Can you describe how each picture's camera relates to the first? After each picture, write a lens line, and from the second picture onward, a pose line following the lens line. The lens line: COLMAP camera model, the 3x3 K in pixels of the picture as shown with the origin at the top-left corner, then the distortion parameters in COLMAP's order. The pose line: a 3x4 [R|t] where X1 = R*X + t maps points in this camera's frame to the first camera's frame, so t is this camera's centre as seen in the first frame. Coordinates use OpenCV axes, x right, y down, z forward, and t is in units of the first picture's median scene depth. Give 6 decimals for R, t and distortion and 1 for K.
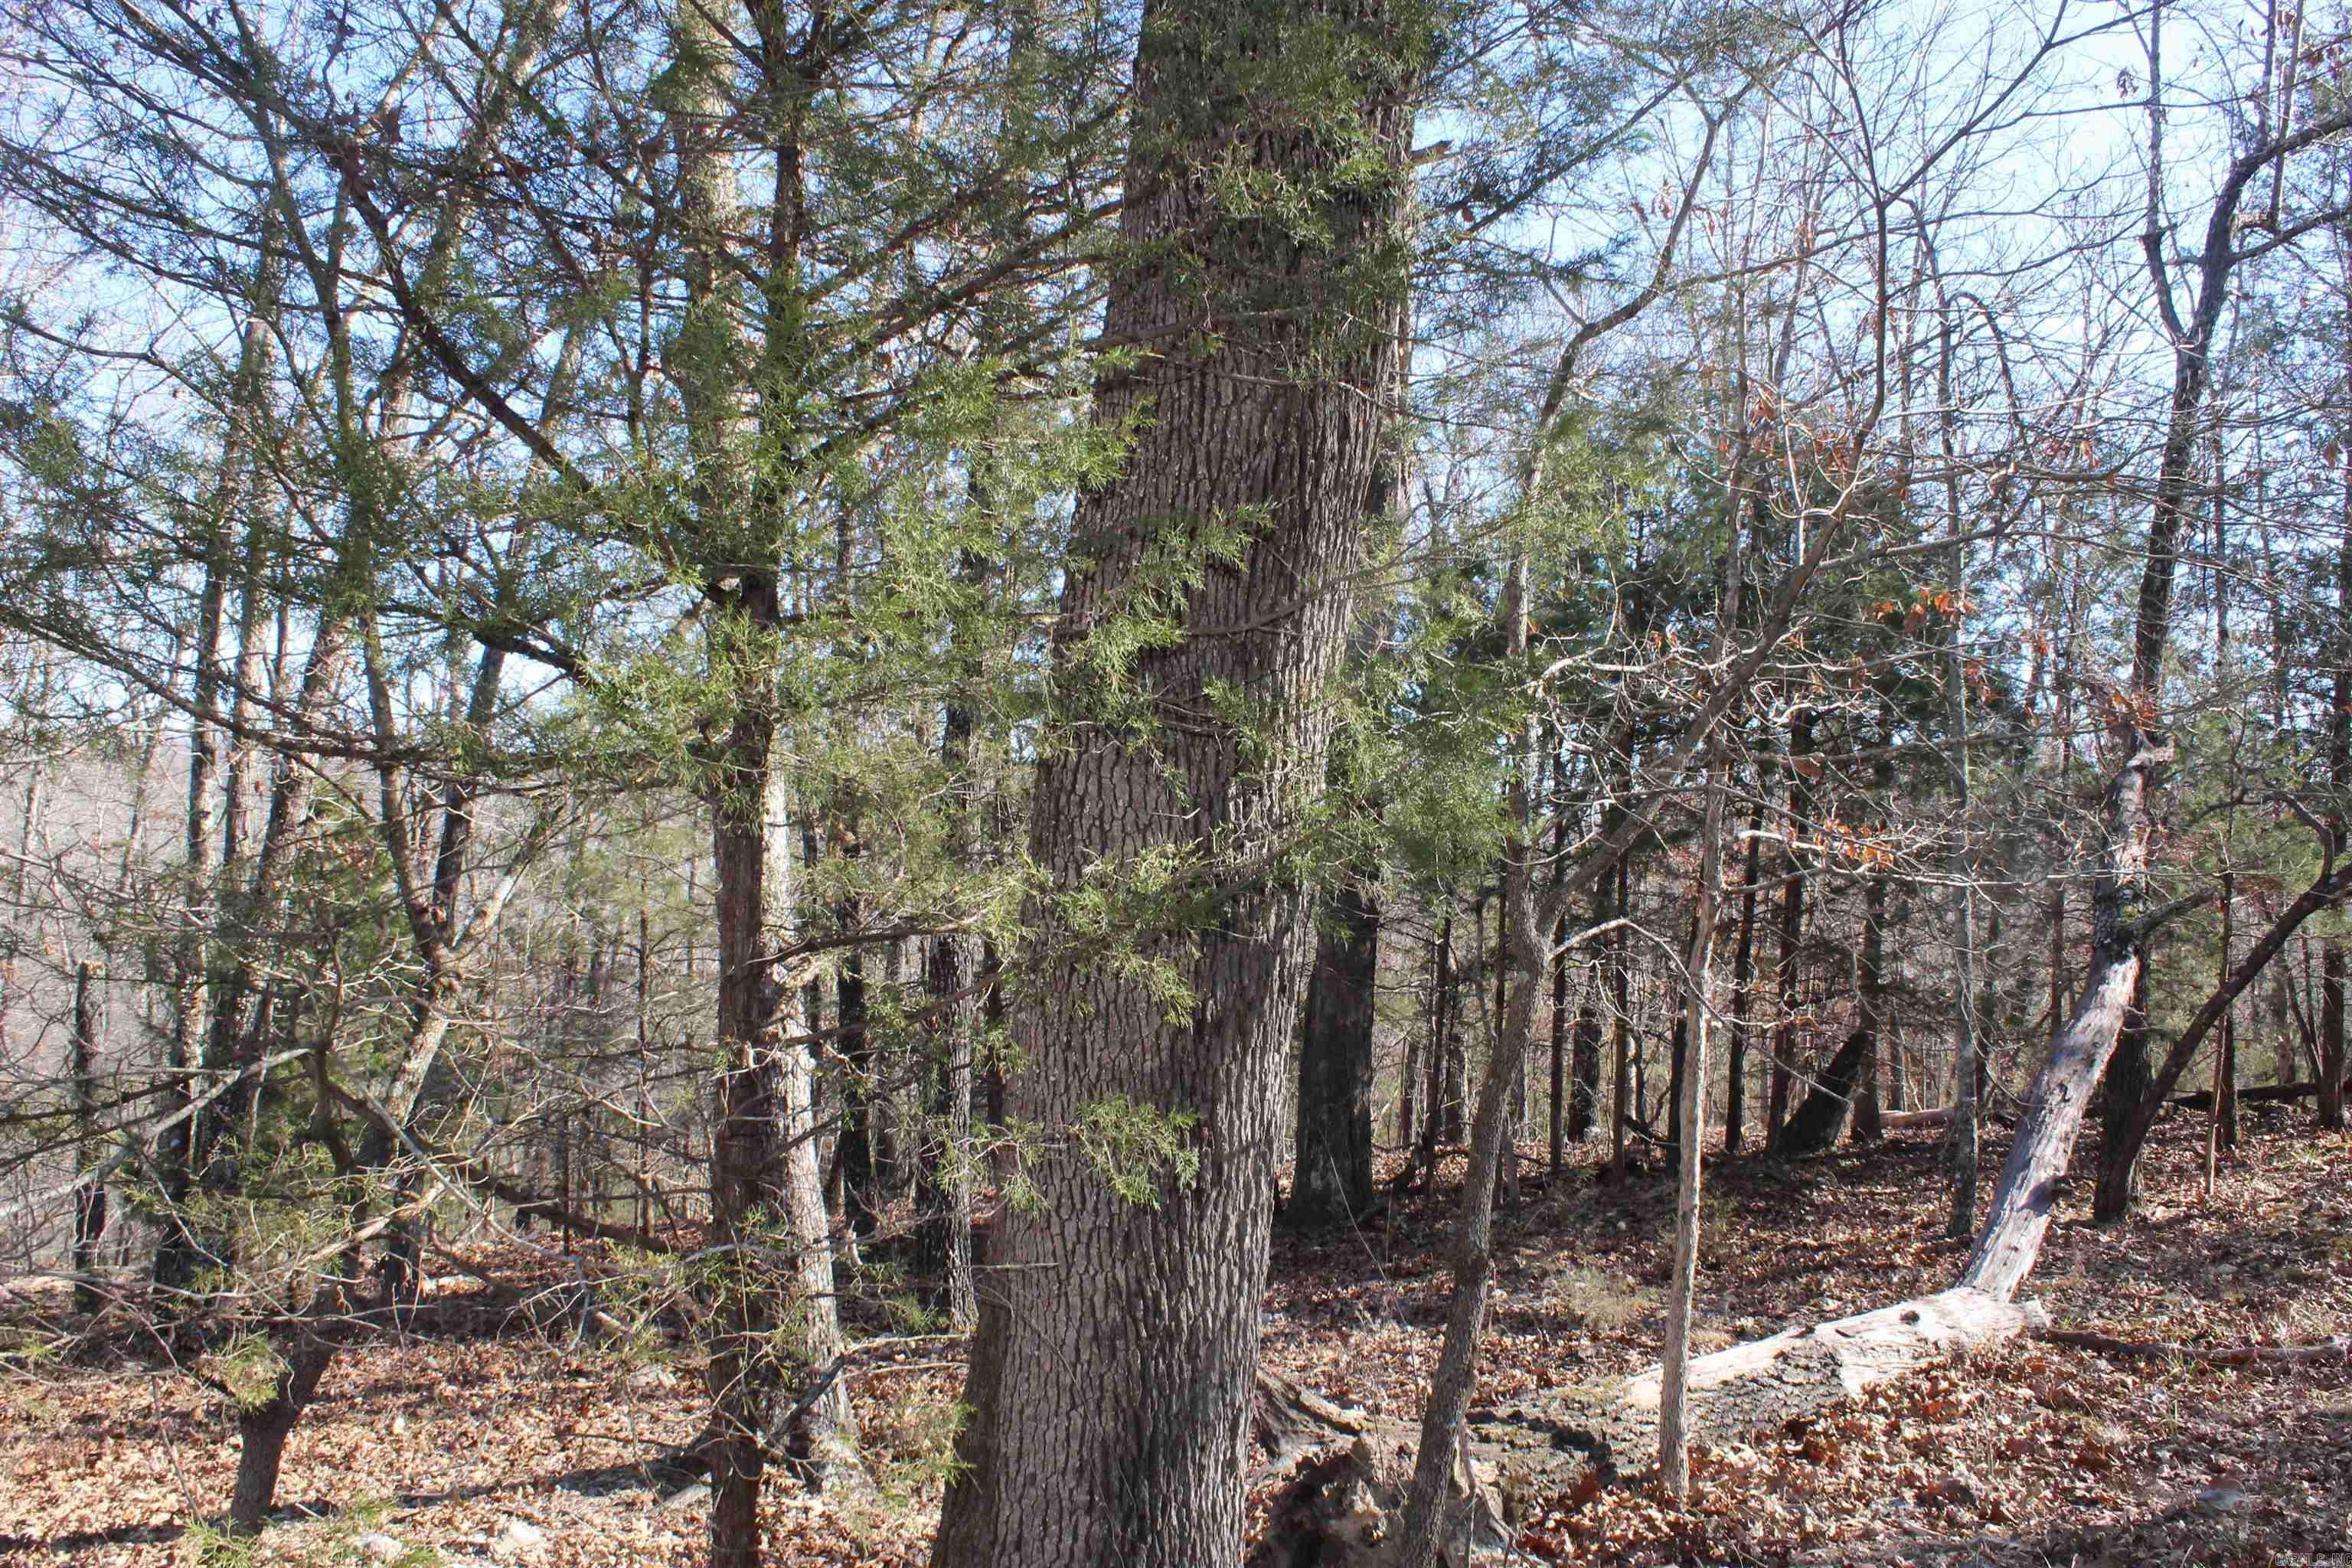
lens RADIAL K [[2050.2, 0, 1182.0], [0, 2050.2, 798.7], [0, 0, 1]] dist [-0.157147, 0.141992]
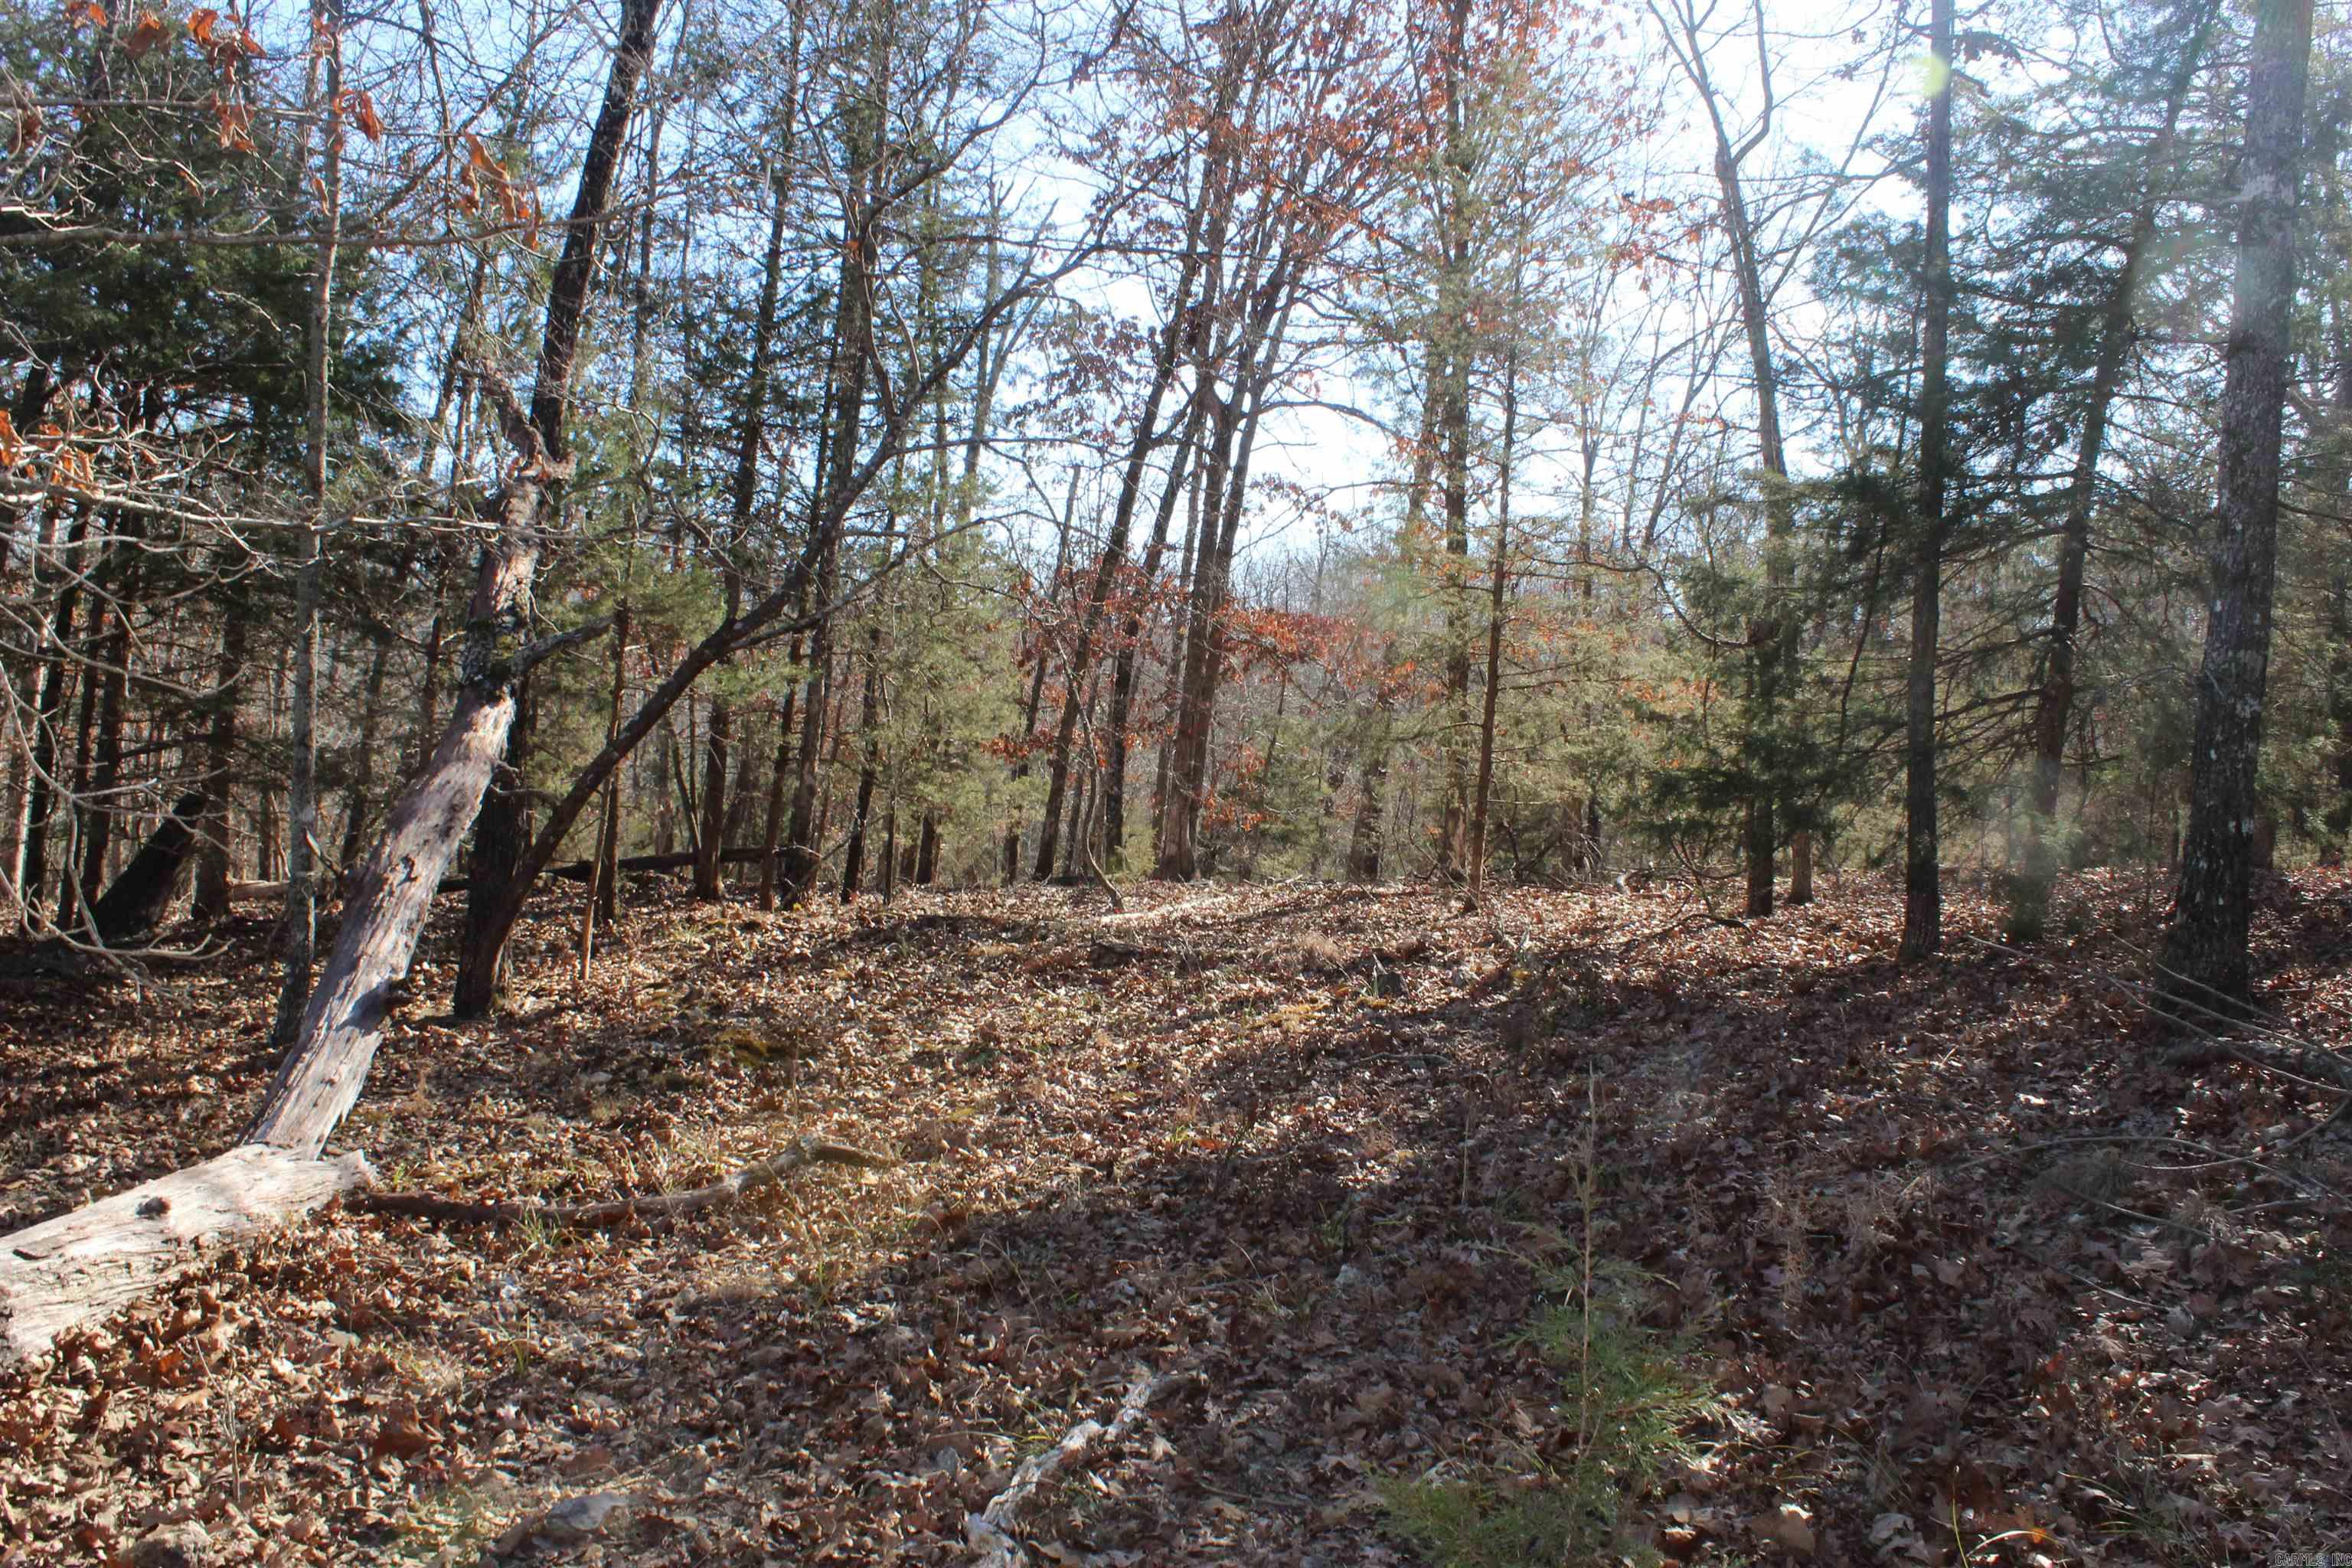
lens RADIAL K [[2050.2, 0, 1190.2], [0, 2050.2, 799.8], [0, 0, 1]] dist [-0.157147, 0.141992]
pose [[0.722992, 0.007104, 0.690820, 0.123819], [-0.087546, 0.992828, 0.081414, 0.031683], [-0.685287, -0.119340, 0.718428, 0.239321]]
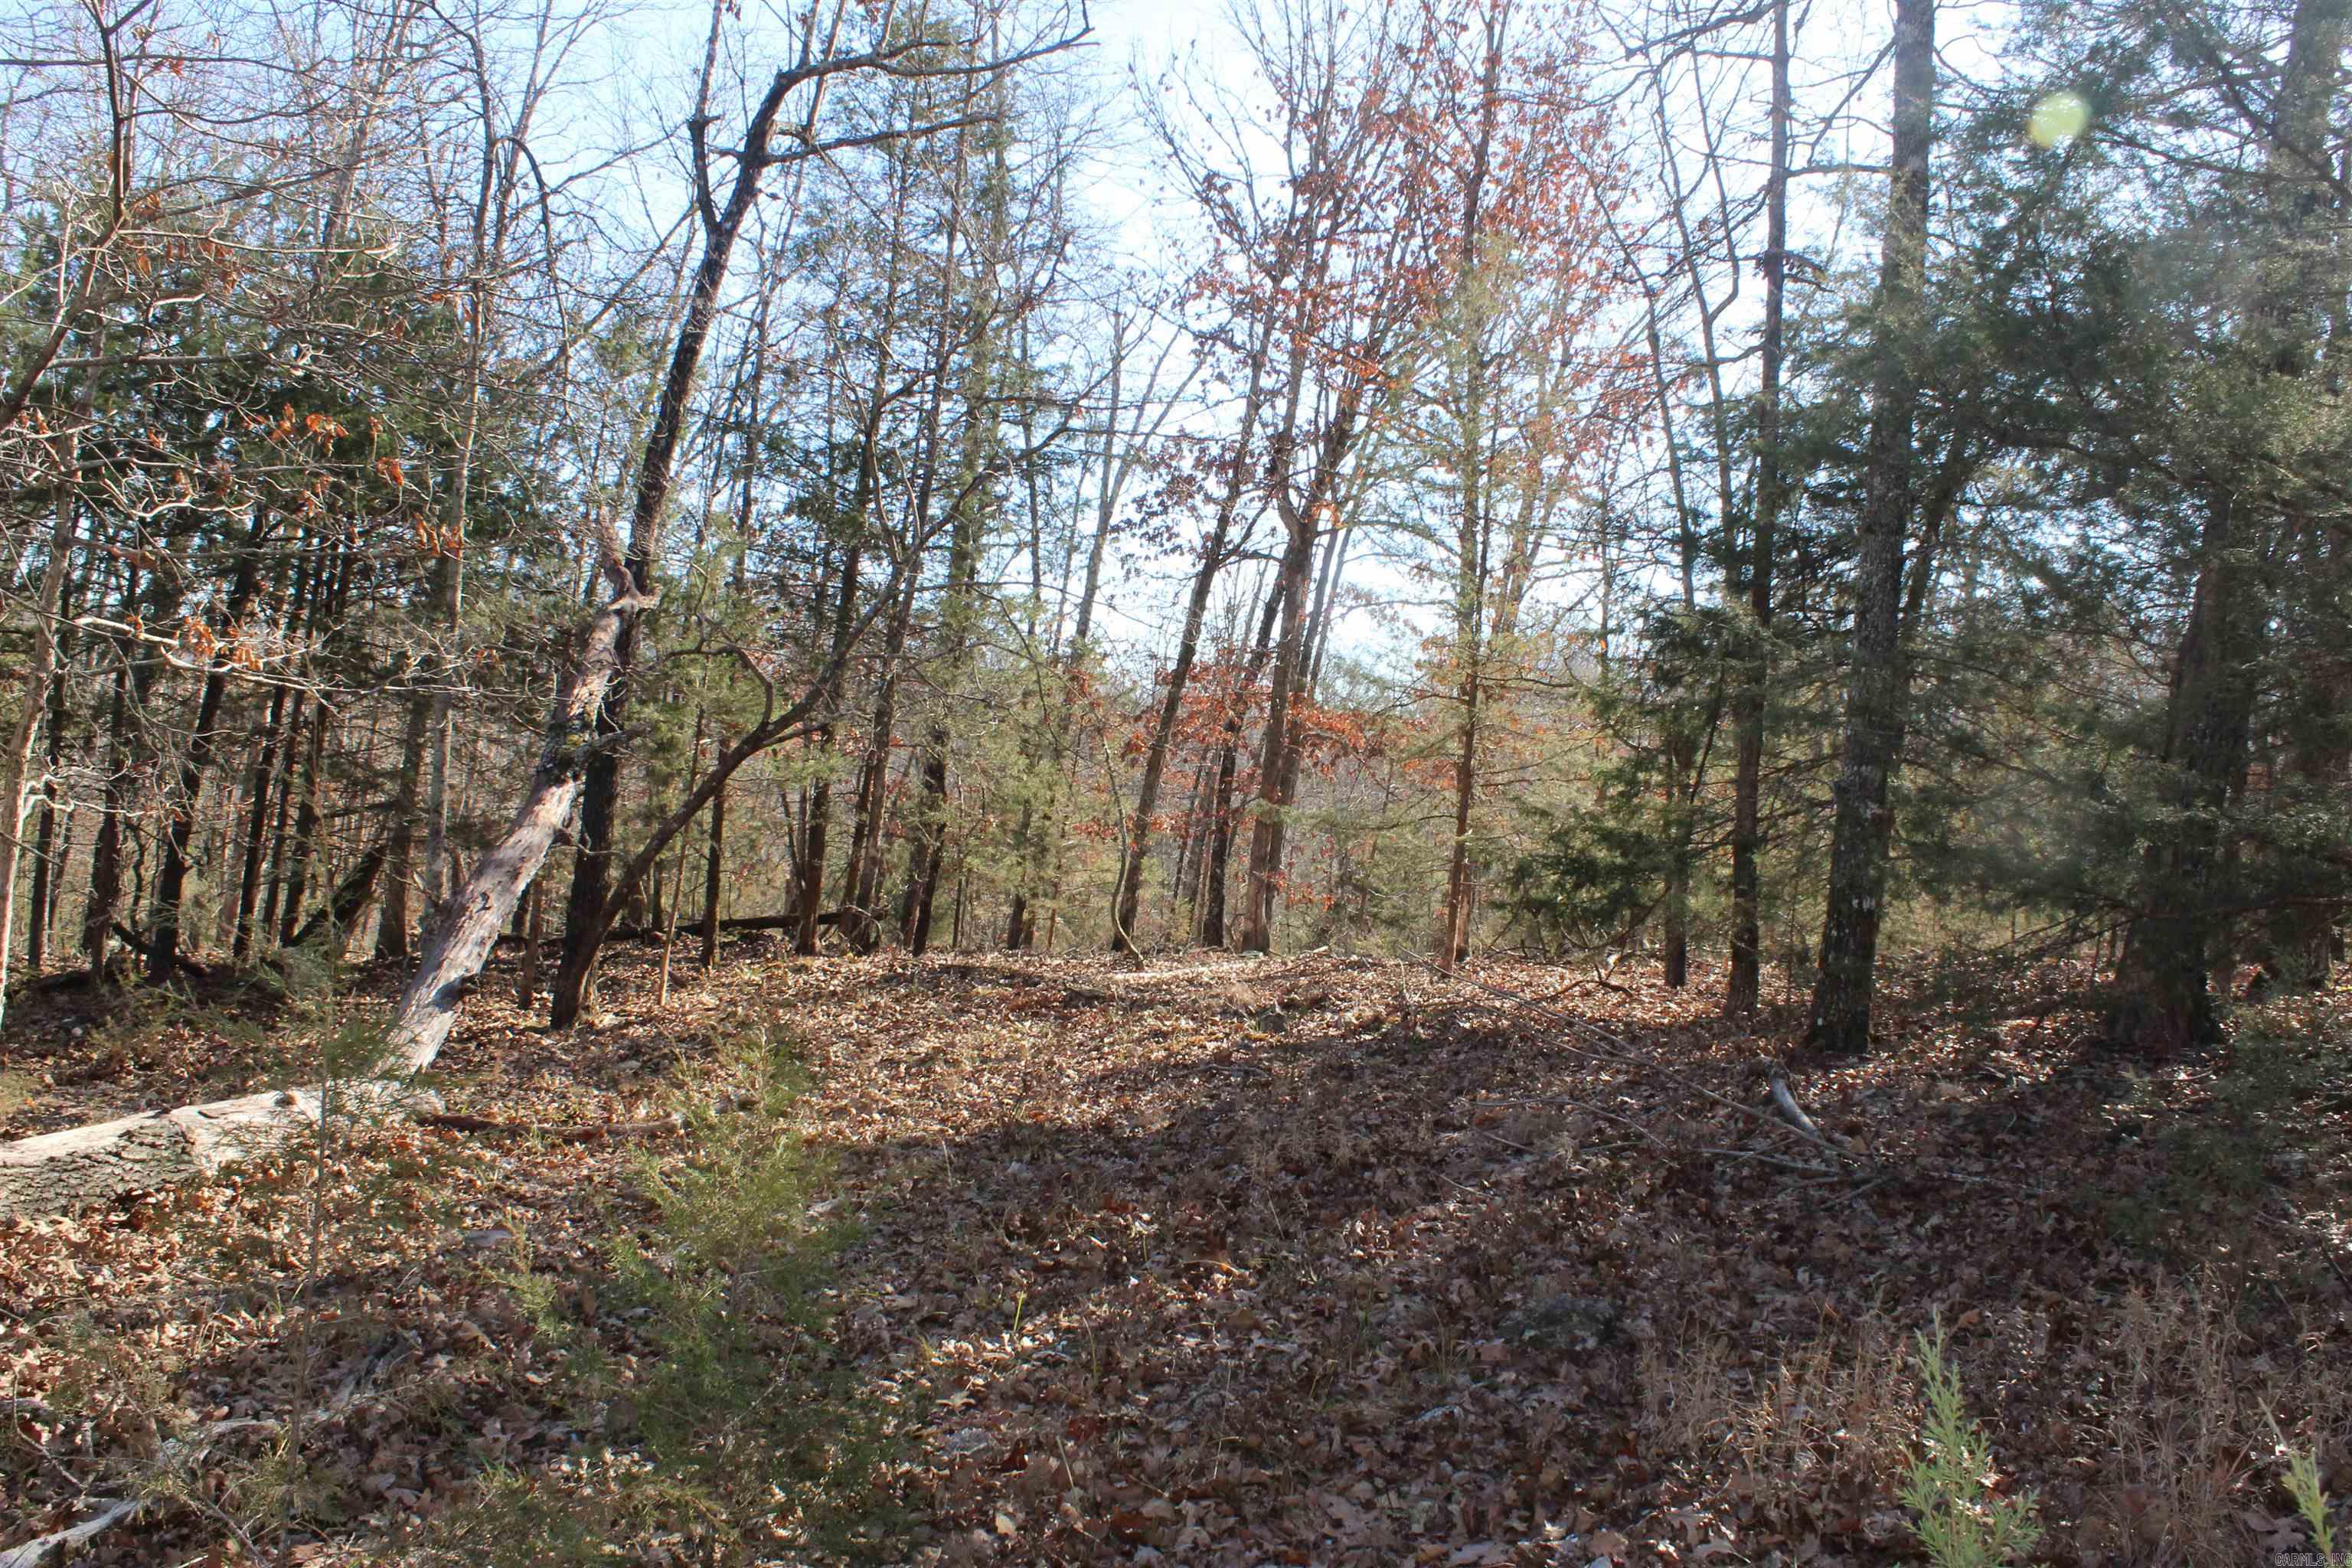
lens RADIAL K [[2050.2, 0, 1179.2], [0, 2050.2, 828.6], [0, 0, 1]] dist [-0.157147, 0.141992]
pose [[0.788683, 0.041463, 0.613400, 0.066930], [-0.100686, 0.992963, 0.062337, 0.002866], [-0.606499, -0.110925, 0.787309, -0.077935]]
